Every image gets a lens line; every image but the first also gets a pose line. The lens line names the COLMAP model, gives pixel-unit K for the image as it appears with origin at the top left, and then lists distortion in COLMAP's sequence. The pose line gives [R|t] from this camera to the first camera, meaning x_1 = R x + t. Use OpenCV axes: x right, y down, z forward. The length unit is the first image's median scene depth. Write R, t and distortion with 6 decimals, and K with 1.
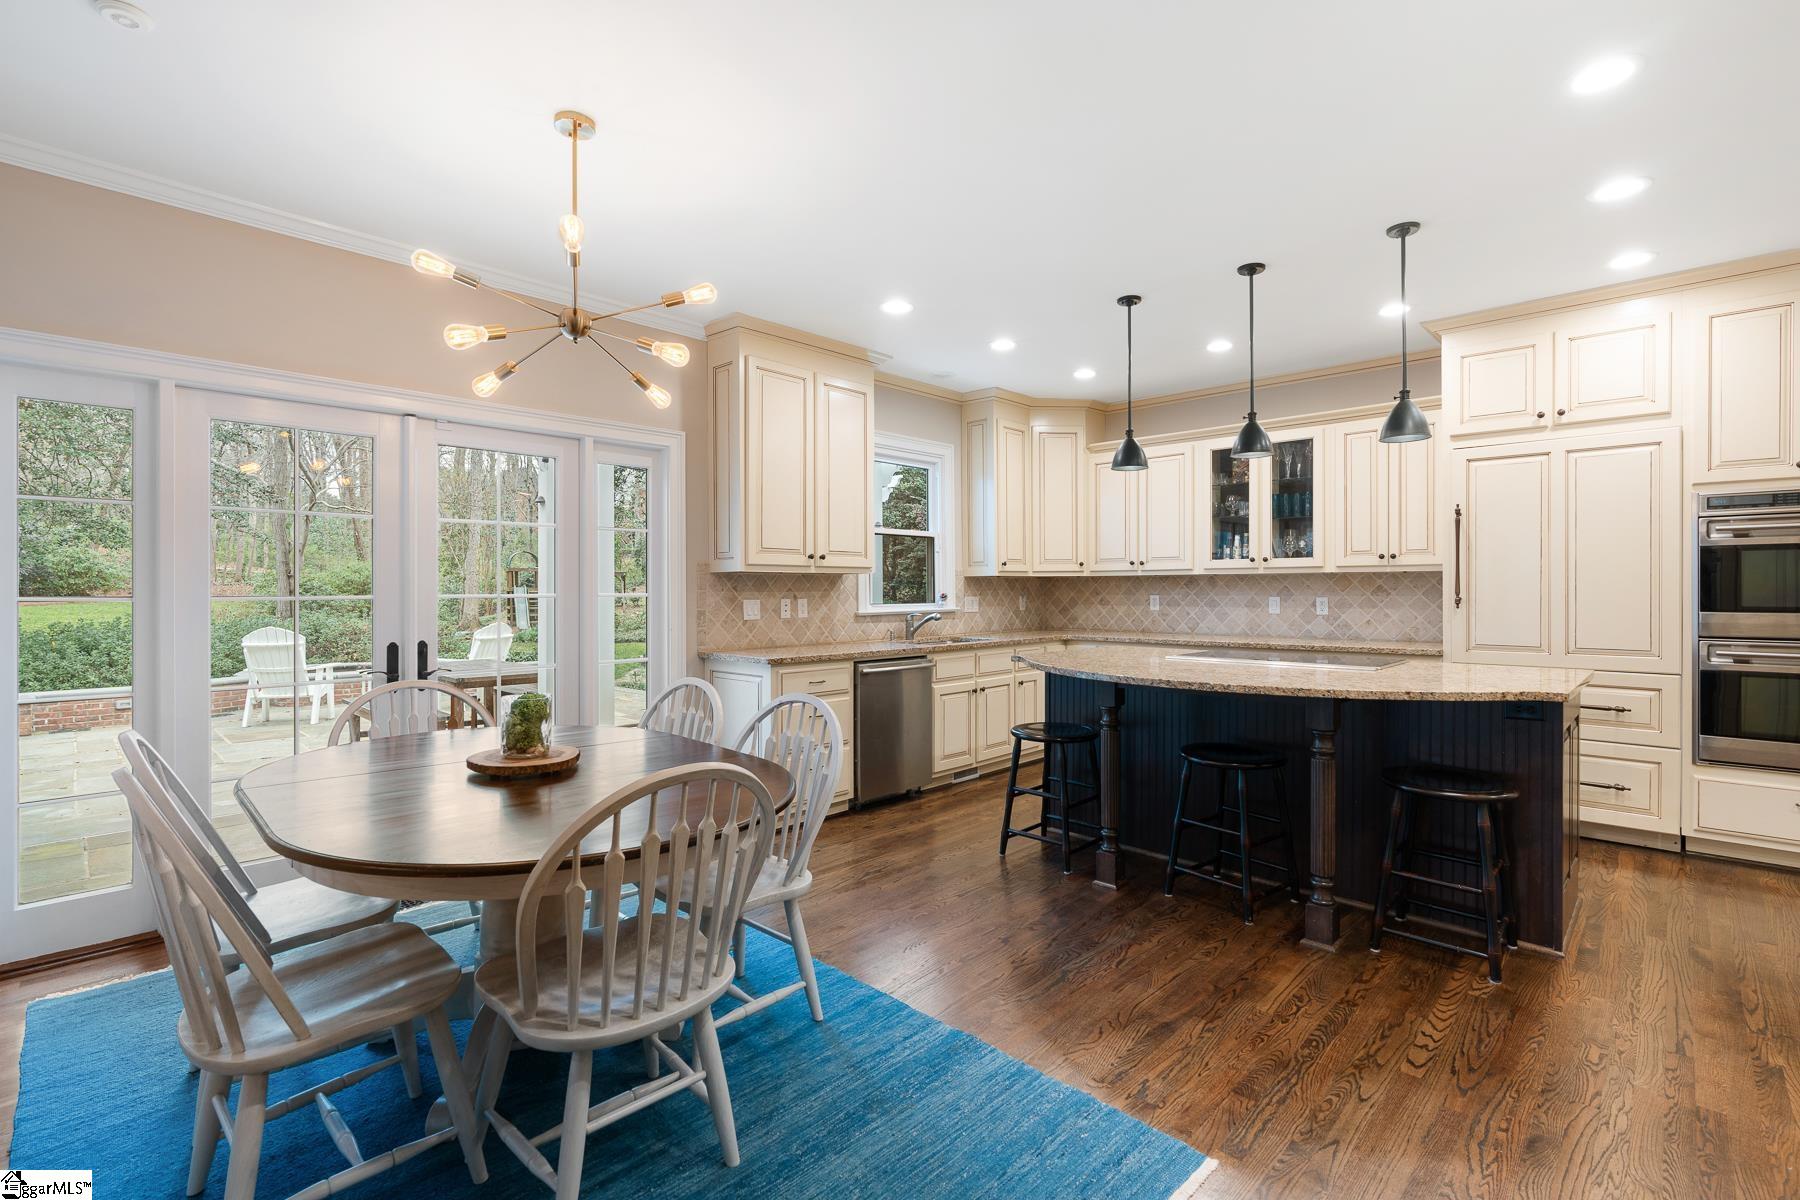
lens RADIAL K [[809.5, 0, 907.6], [0, 809.5, 591.5], [0, 0, 1]] dist [-0.004162, 0.000324]
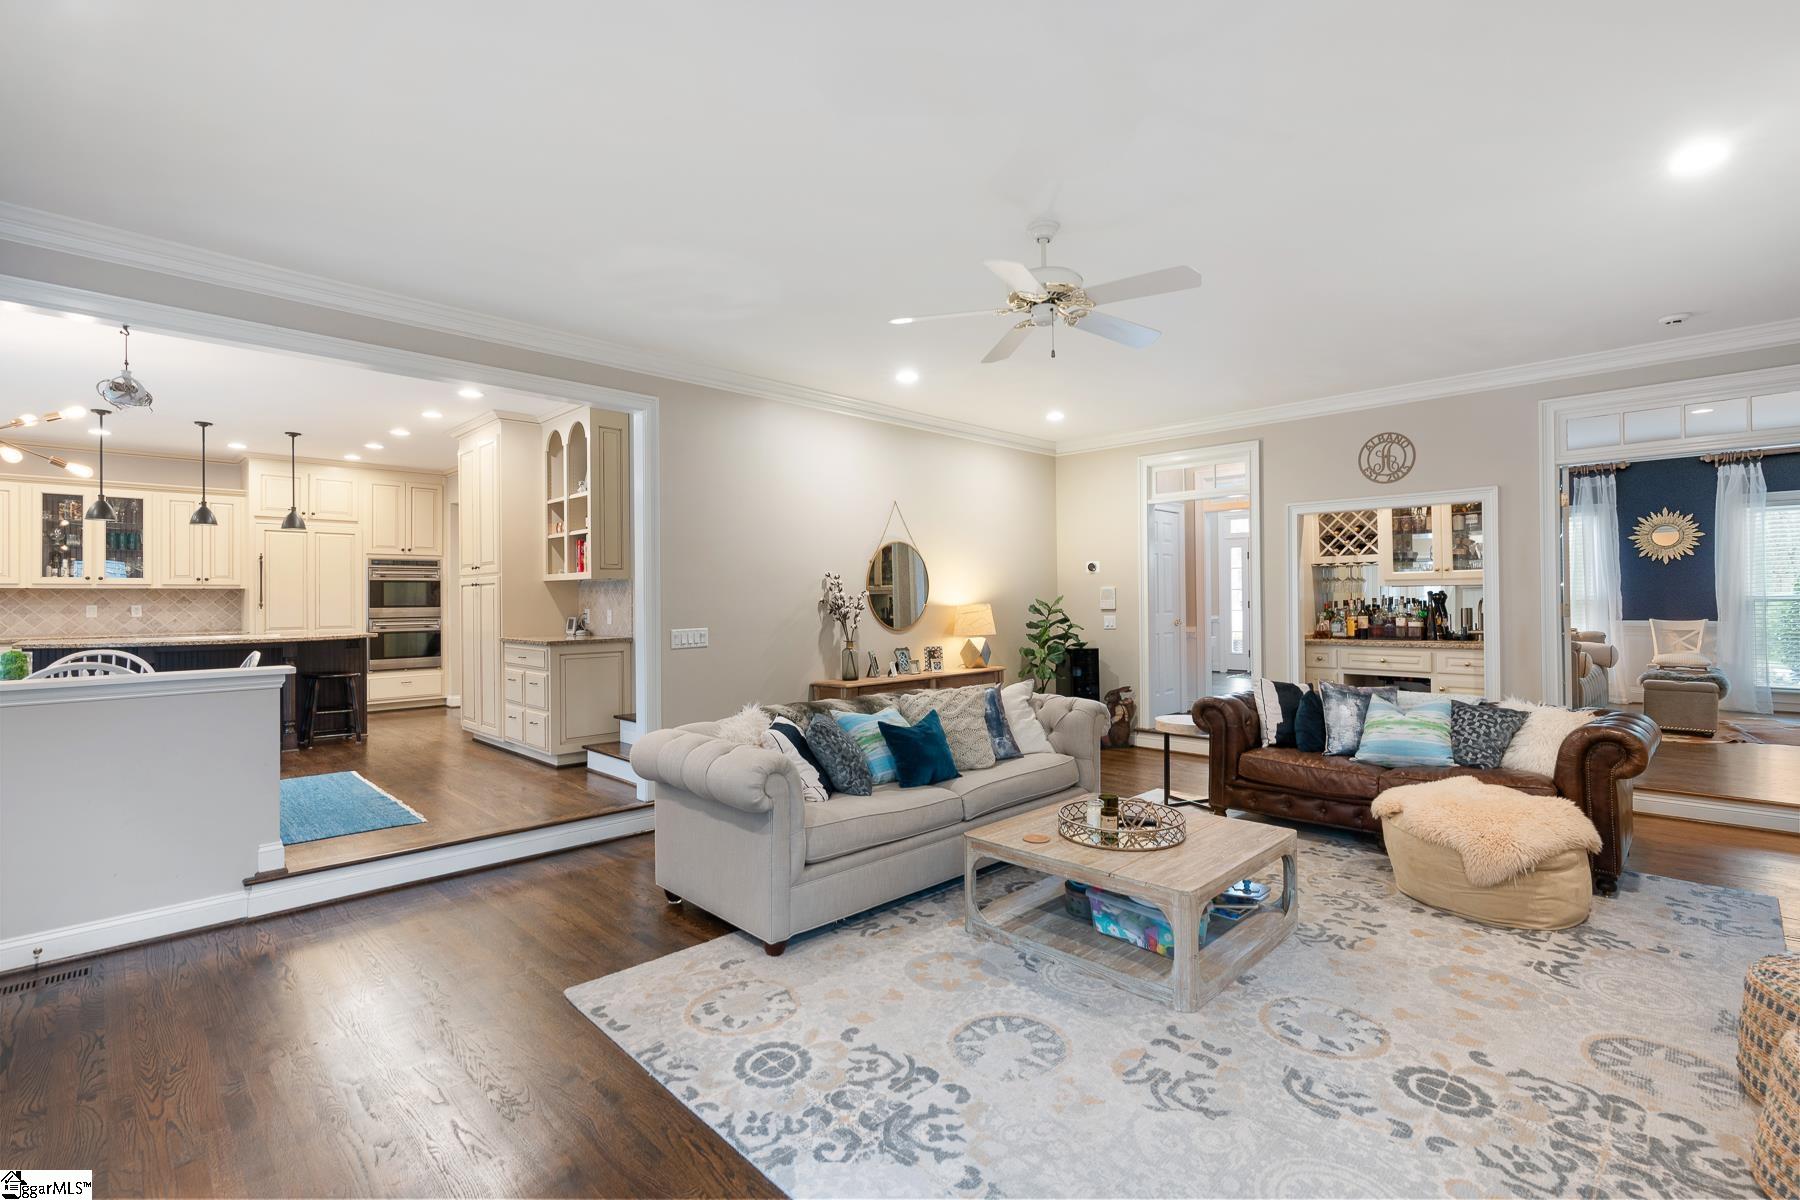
lens RADIAL K [[809.5, 0, 918.2], [0, 809.5, 594.3], [0, 0, 1]] dist [-0.004162, 0.000324]
pose [[0.008866, 0.009694, 0.999914, -0.942295], [0.014310, 0.999849, -0.009820, 0.022362], [-0.999858, 0.014396, 0.008726, -0.434804]]
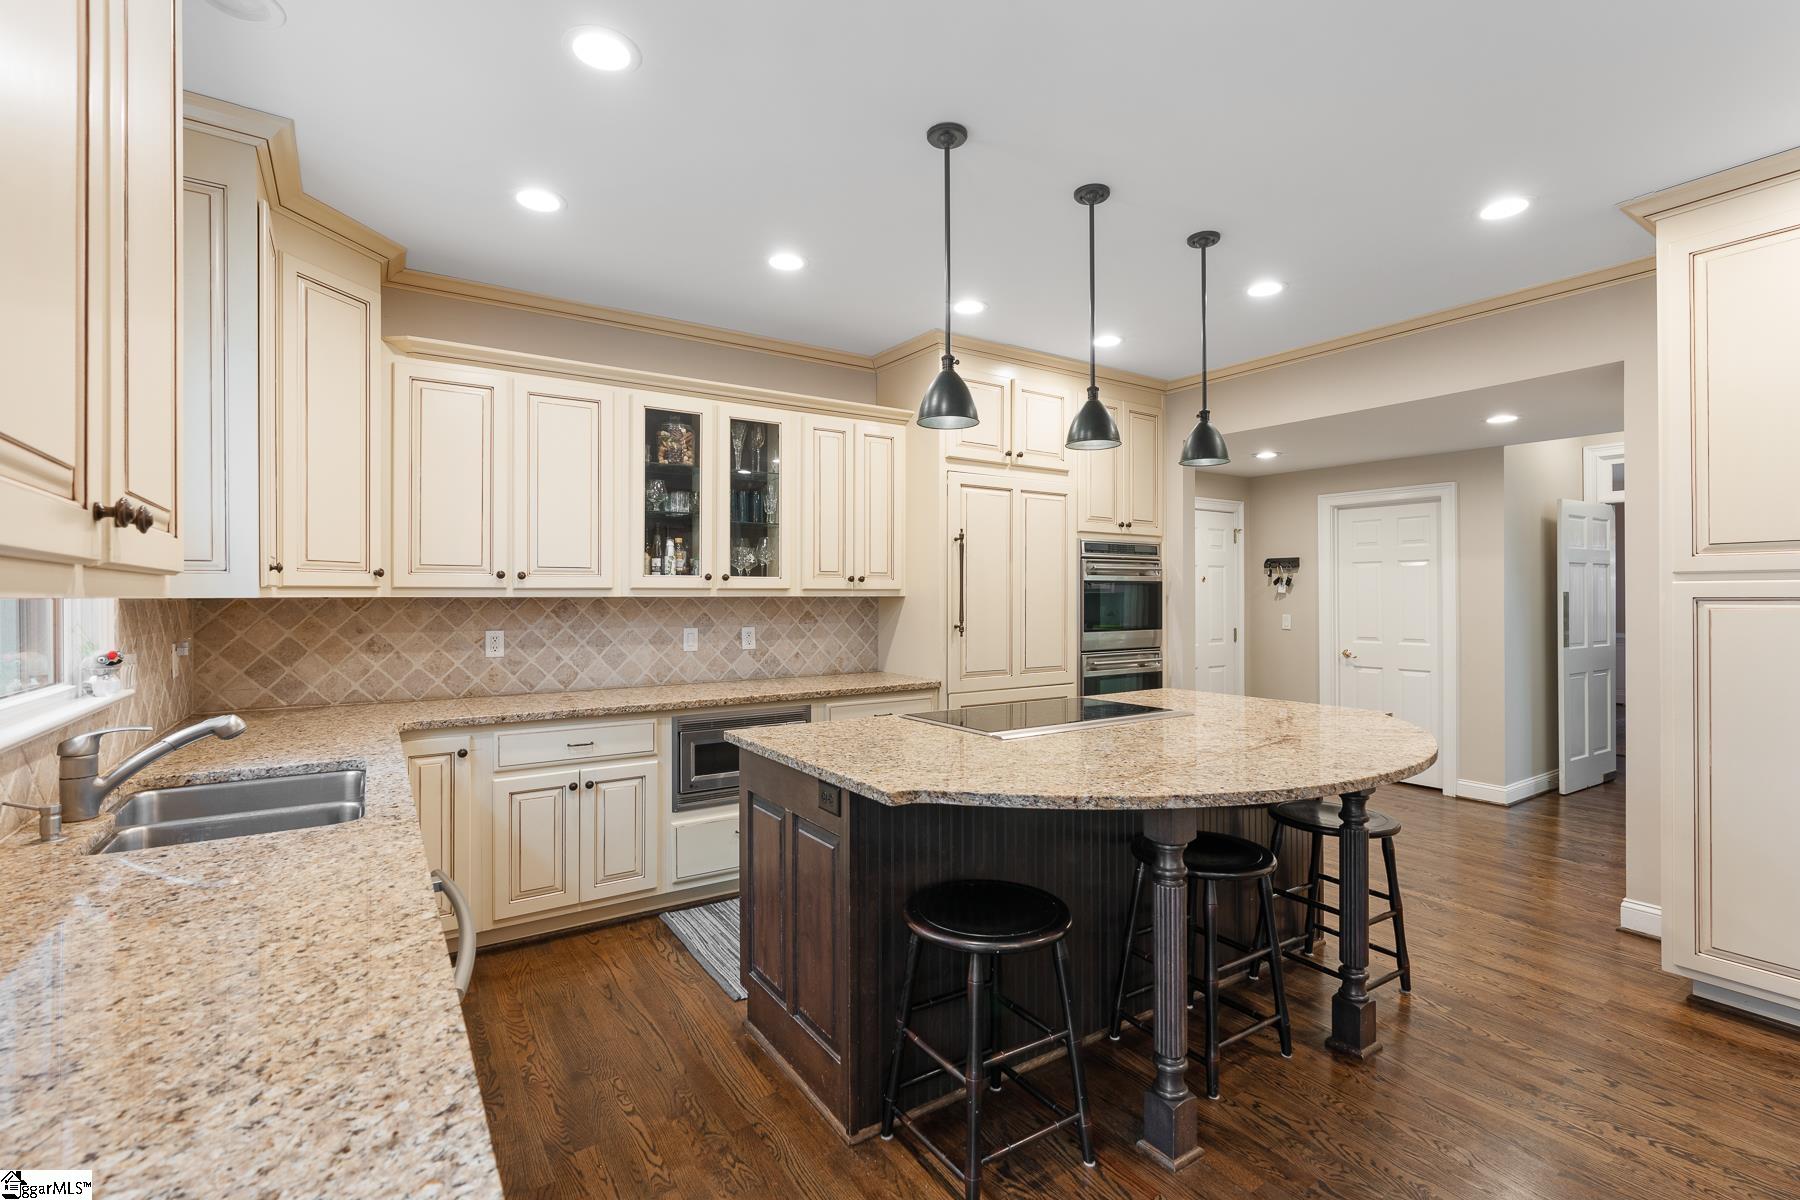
lens RADIAL K [[809.5, 0, 896.7], [0, 809.5, 601.5], [0, 0, 1]] dist [-0.004162, 0.000324]
pose [[0.225957, -0.000250, 0.974137, -0.224416], [0.006311, 0.999979, -0.001207, -0.016044], [-0.974117, 0.006421, 0.225954, 0.680699]]
